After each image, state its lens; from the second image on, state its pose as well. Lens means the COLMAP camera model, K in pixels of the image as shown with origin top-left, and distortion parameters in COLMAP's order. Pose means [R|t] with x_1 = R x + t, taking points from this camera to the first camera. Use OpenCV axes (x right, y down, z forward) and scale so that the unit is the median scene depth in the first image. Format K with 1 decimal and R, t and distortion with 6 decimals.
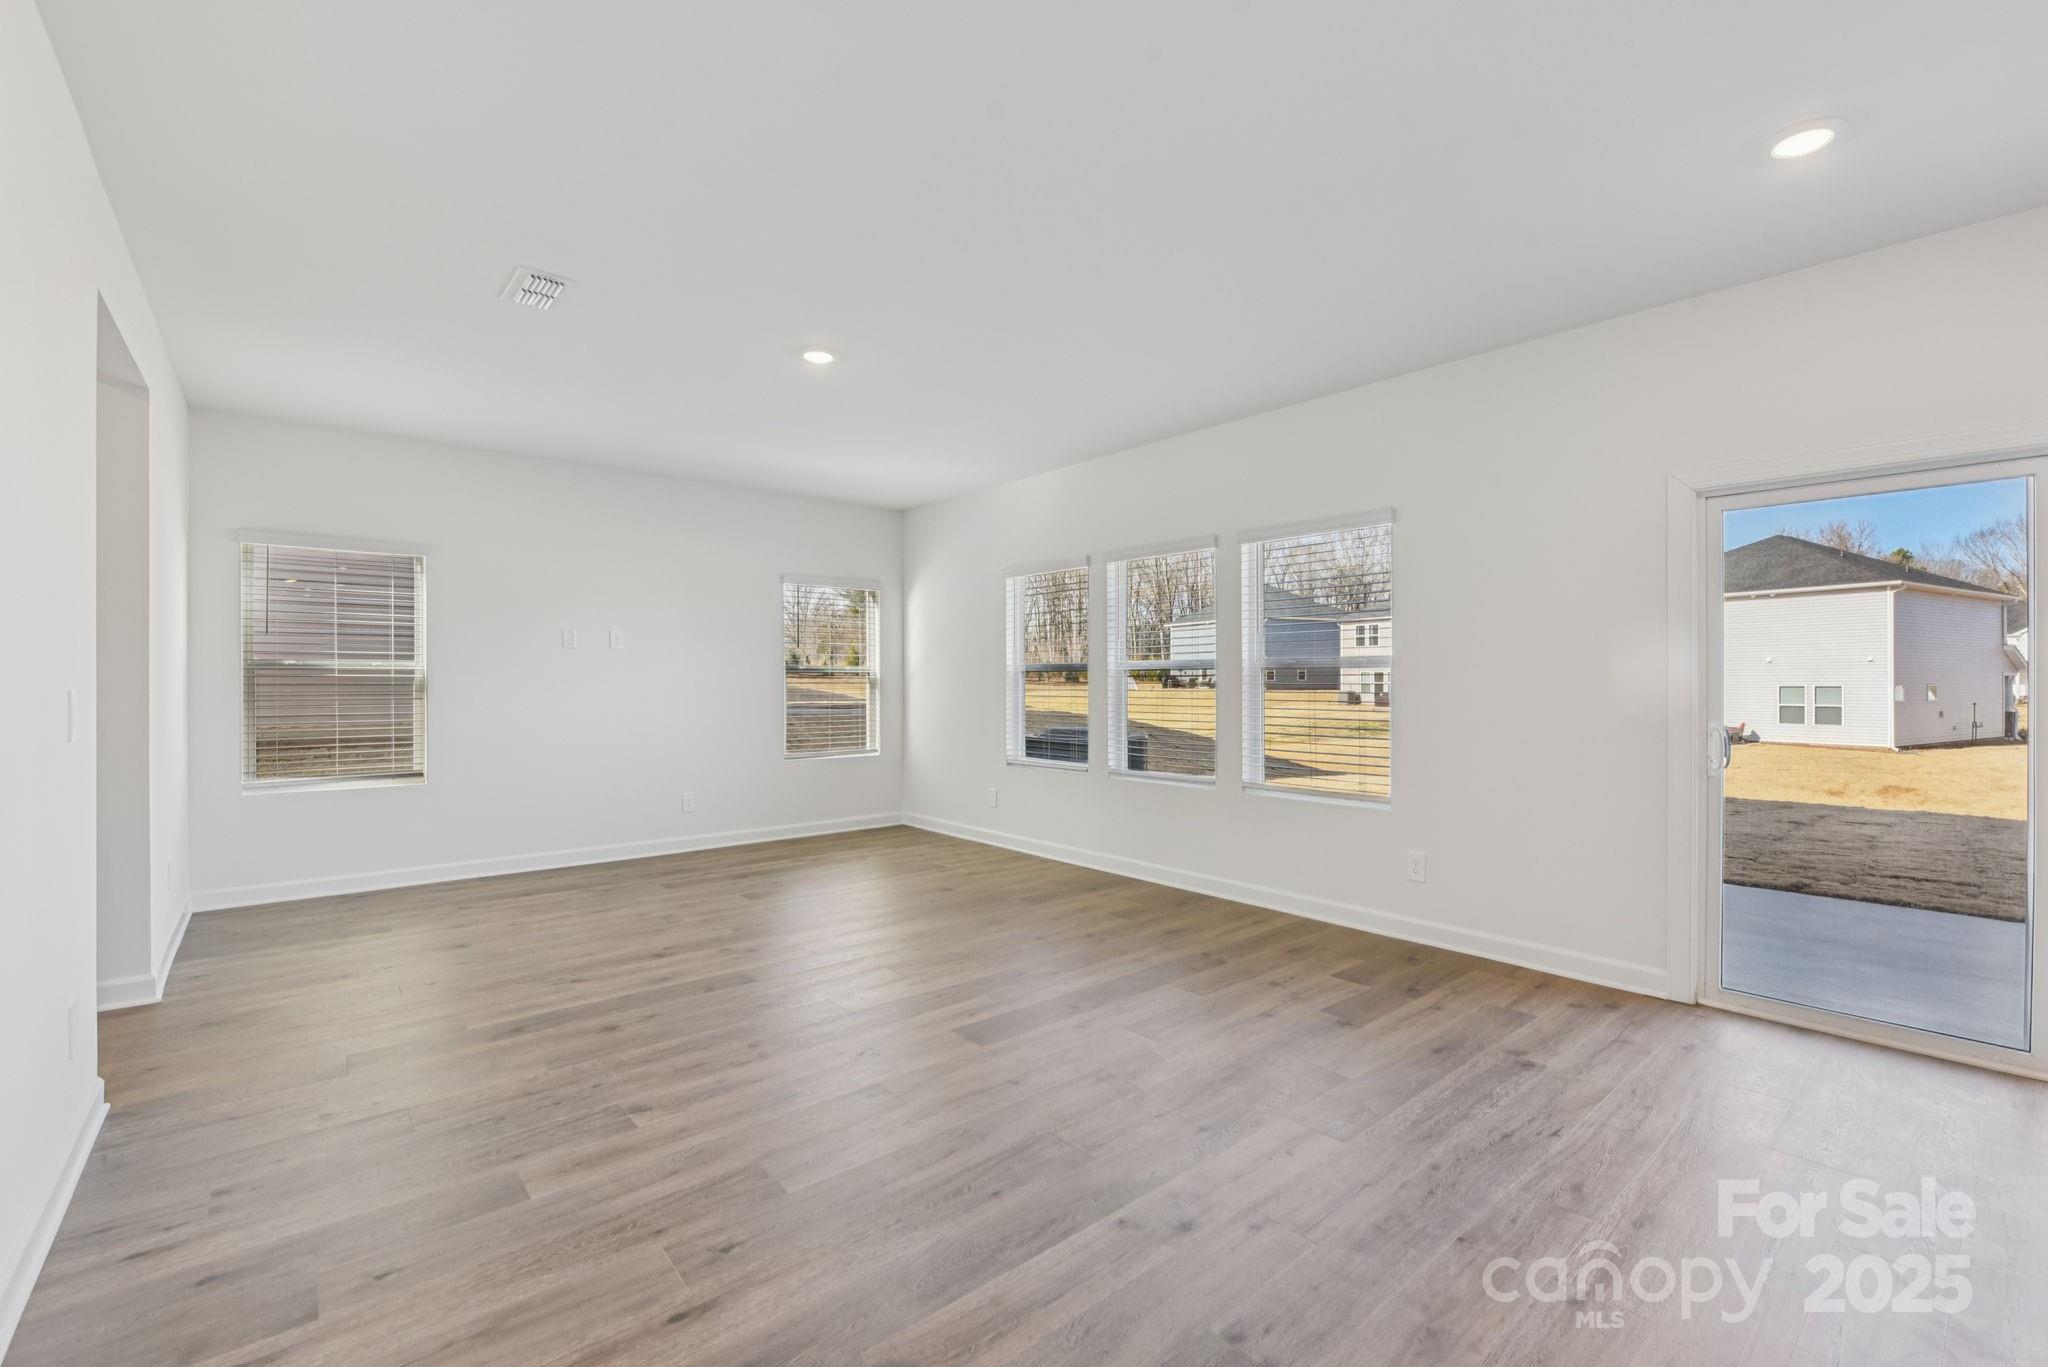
lens RADIAL K [[880.0, 0, 1031.4], [0, 880.0, 682.3], [0, 0, 1]] dist [-0.001781, -0.001142]
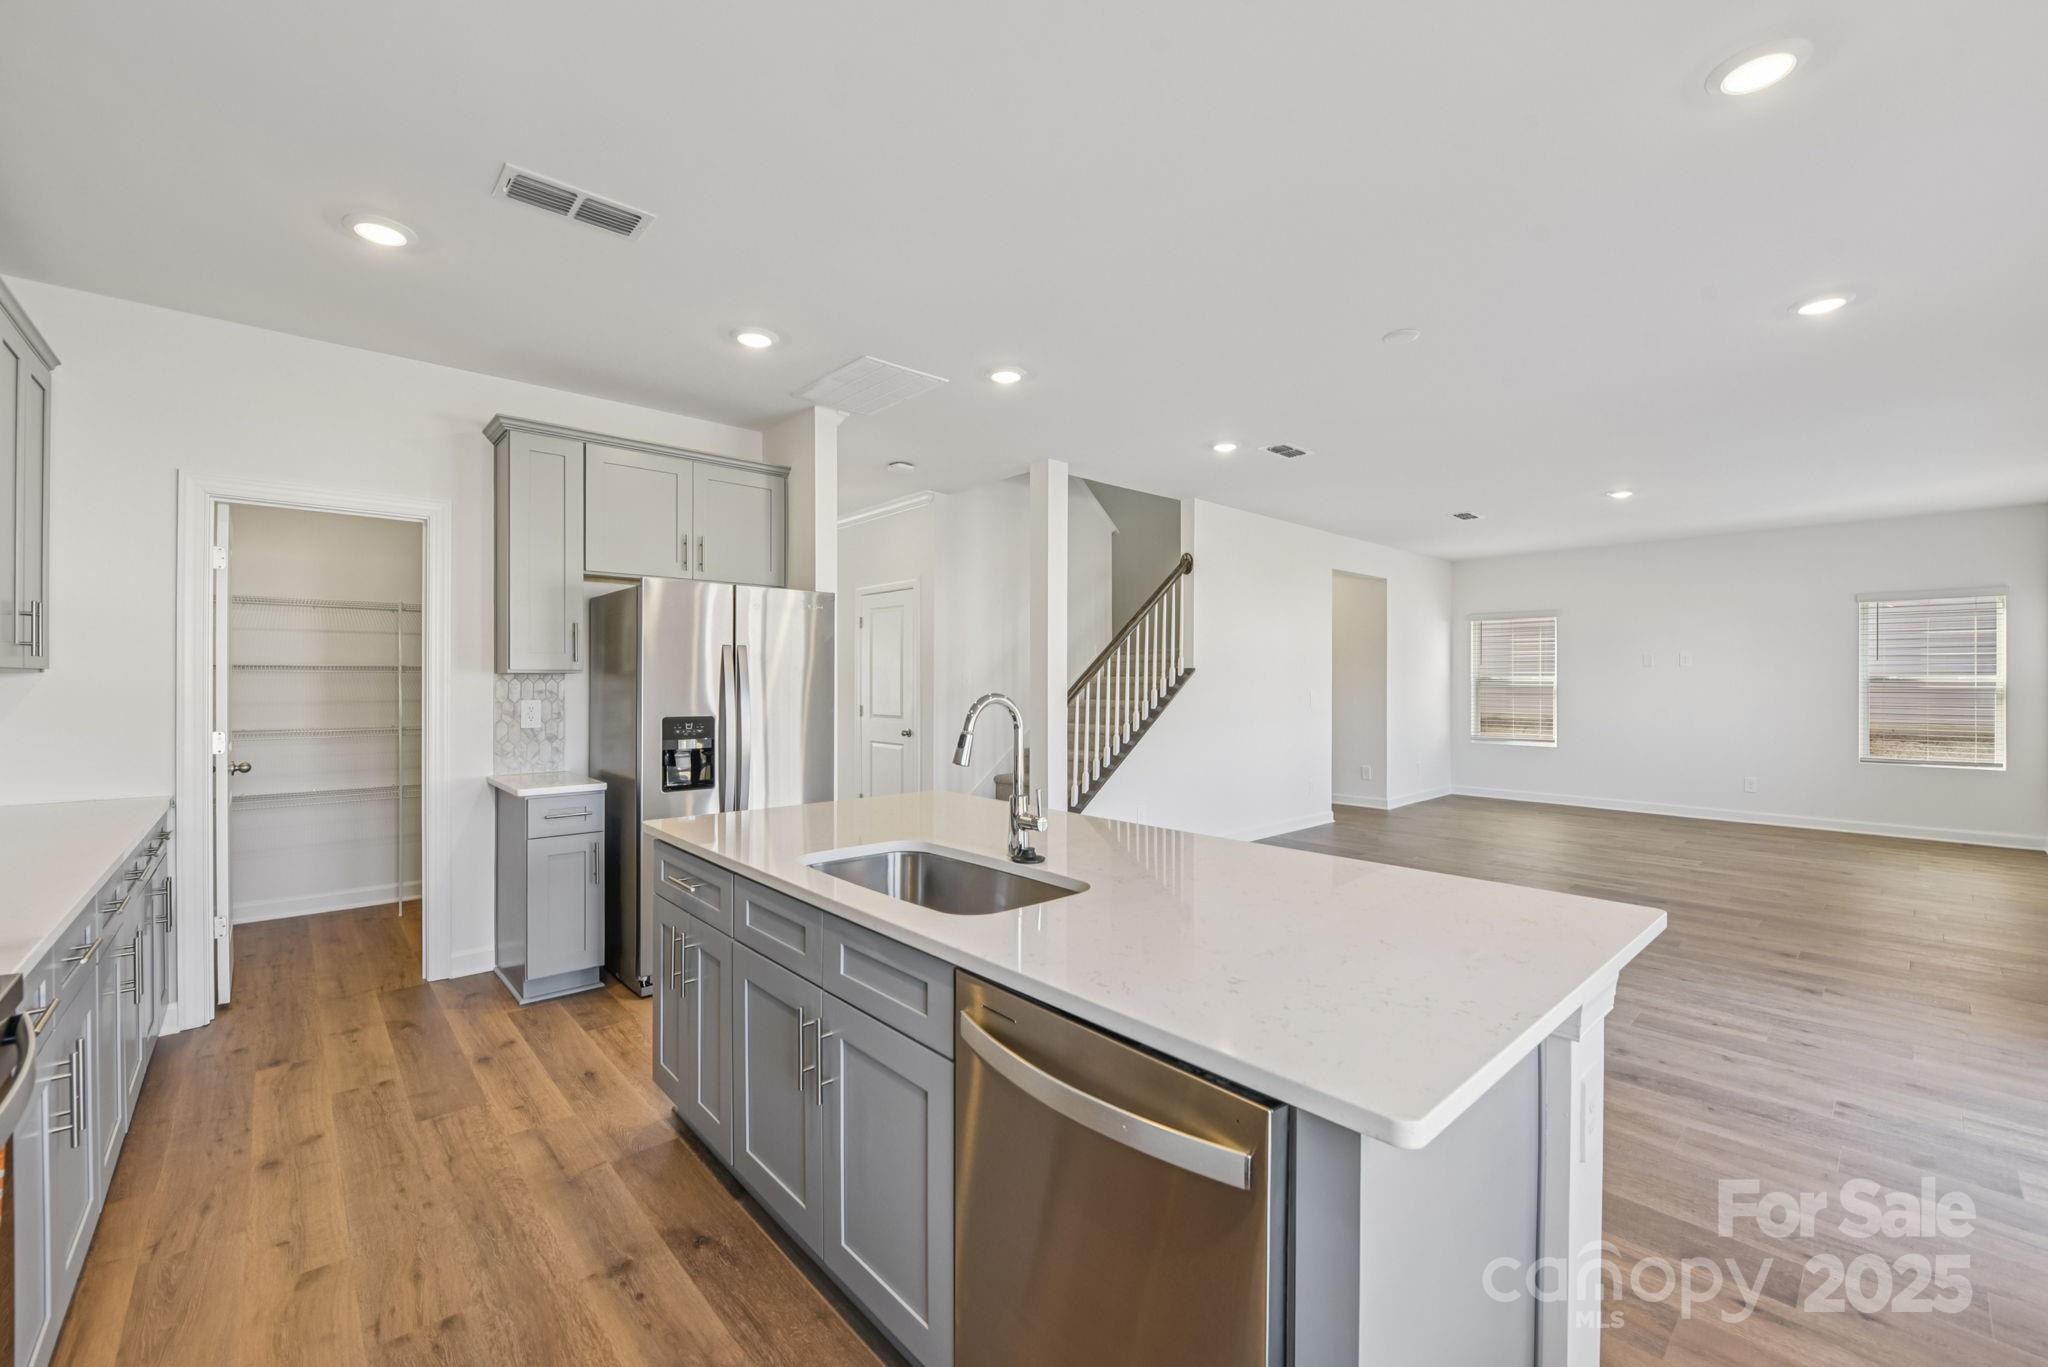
lens RADIAL K [[830.7, 0, 1027.2], [0, 830.7, 682.2], [0, 0, 1]] dist [-0.010827, 0.000058]
pose [[0.037525, 0.003504, -0.999290, 1.441556], [-0.002061, 0.999992, 0.003429, -0.025658], [0.999294, 0.001931, 0.037532, -0.184455]]
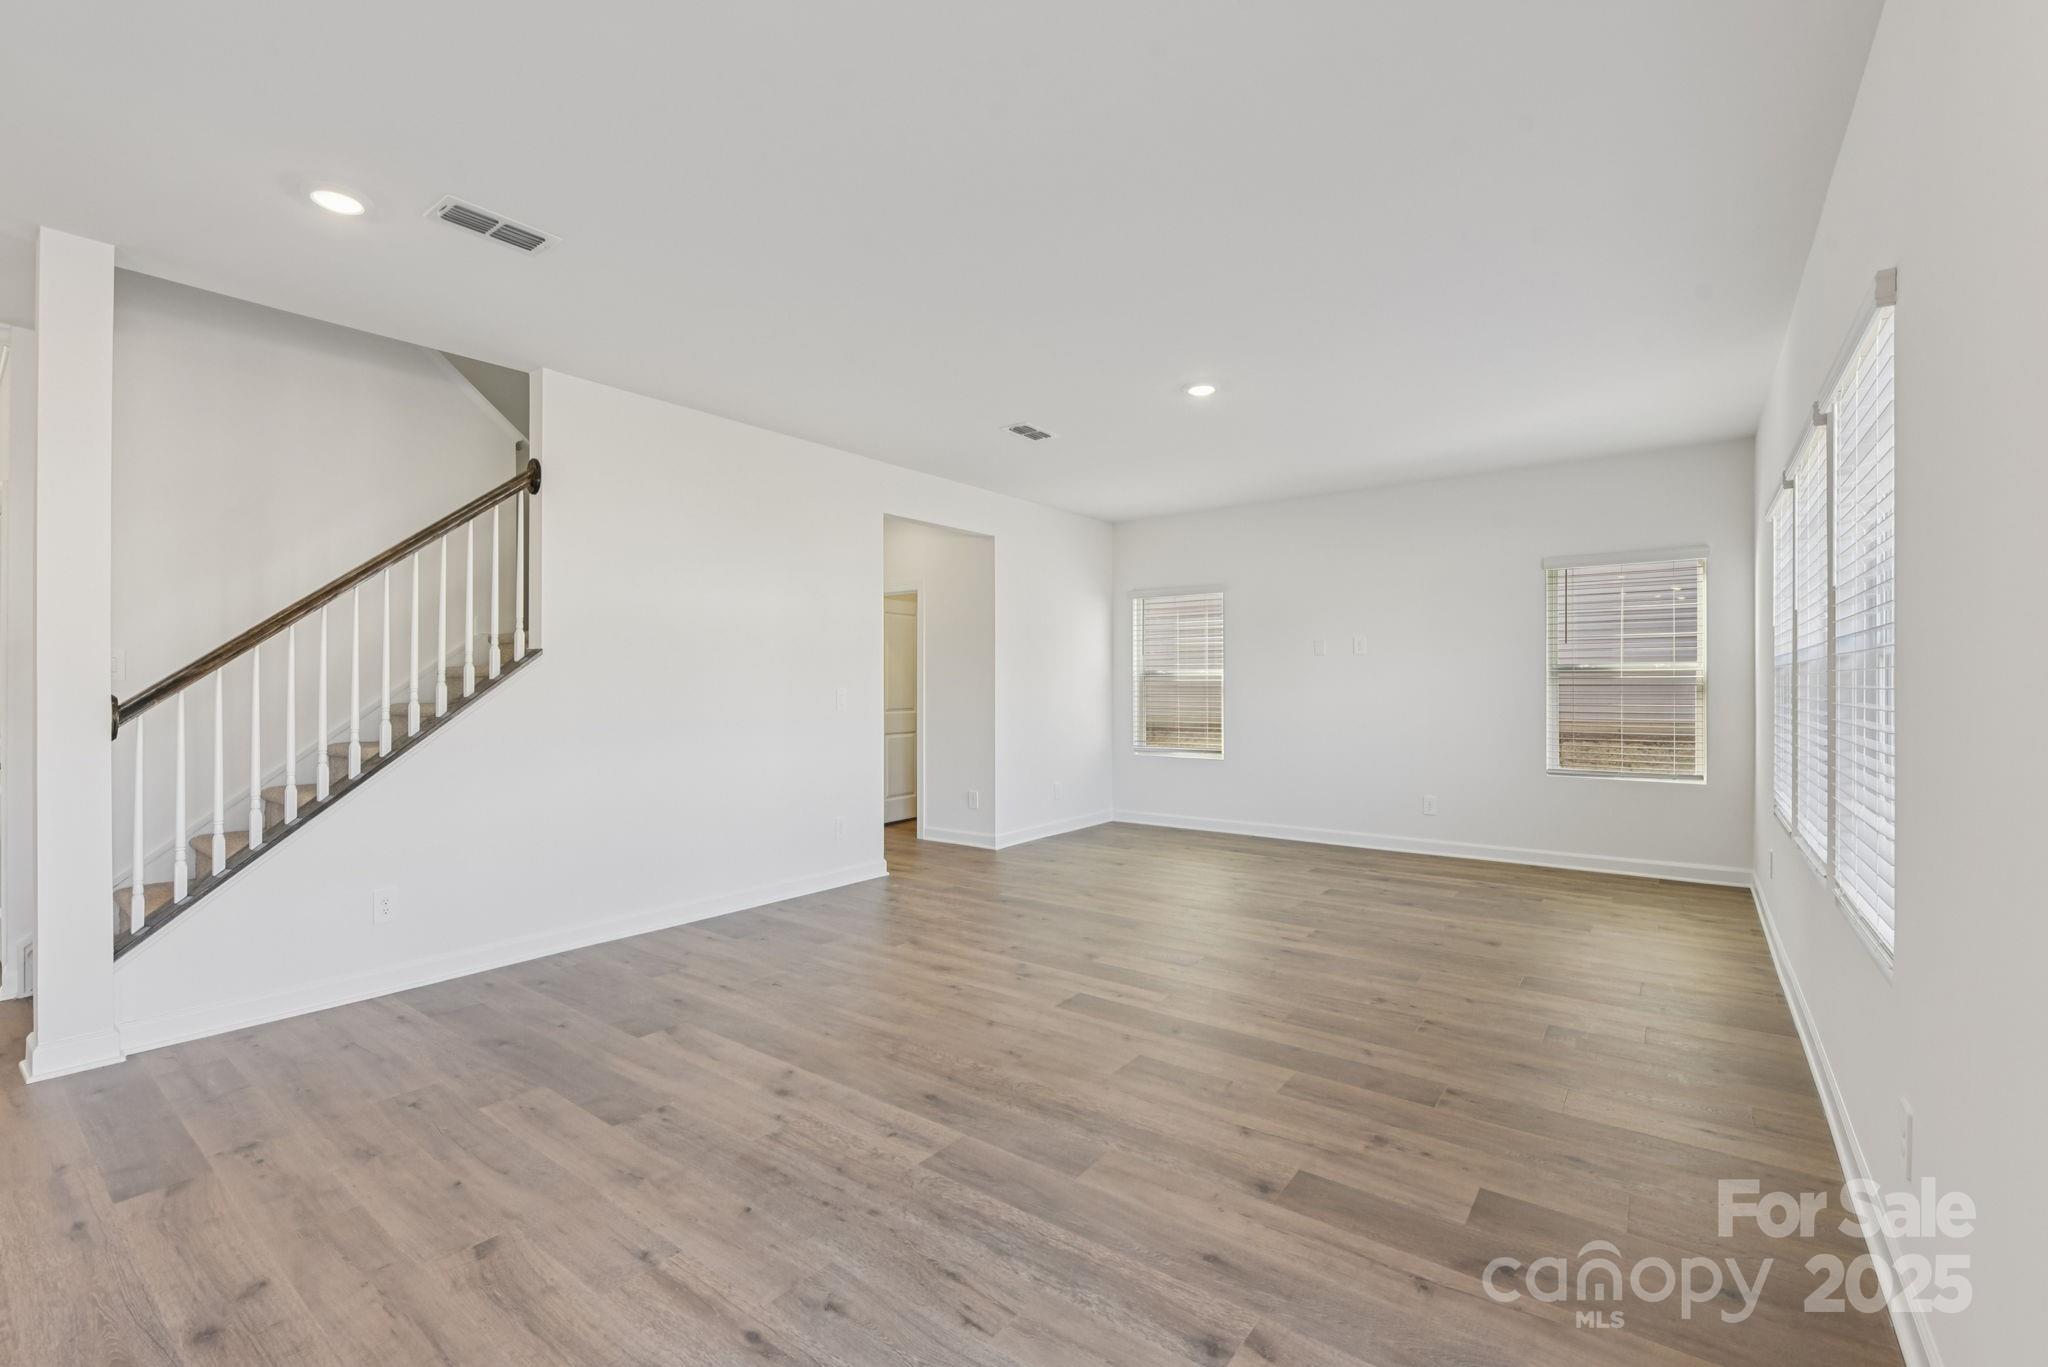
lens RADIAL K [[880.0, 0, 1012.1], [0, 880.0, 687.0], [0, 0, 1]] dist [-0.001781, -0.001142]
pose [[0.207740, 0.001119, -0.978183, 0.905801], [0.002979, 0.999994, 0.001777, 0.000214], [0.978180, -0.003284, 0.207735, 0.620531]]
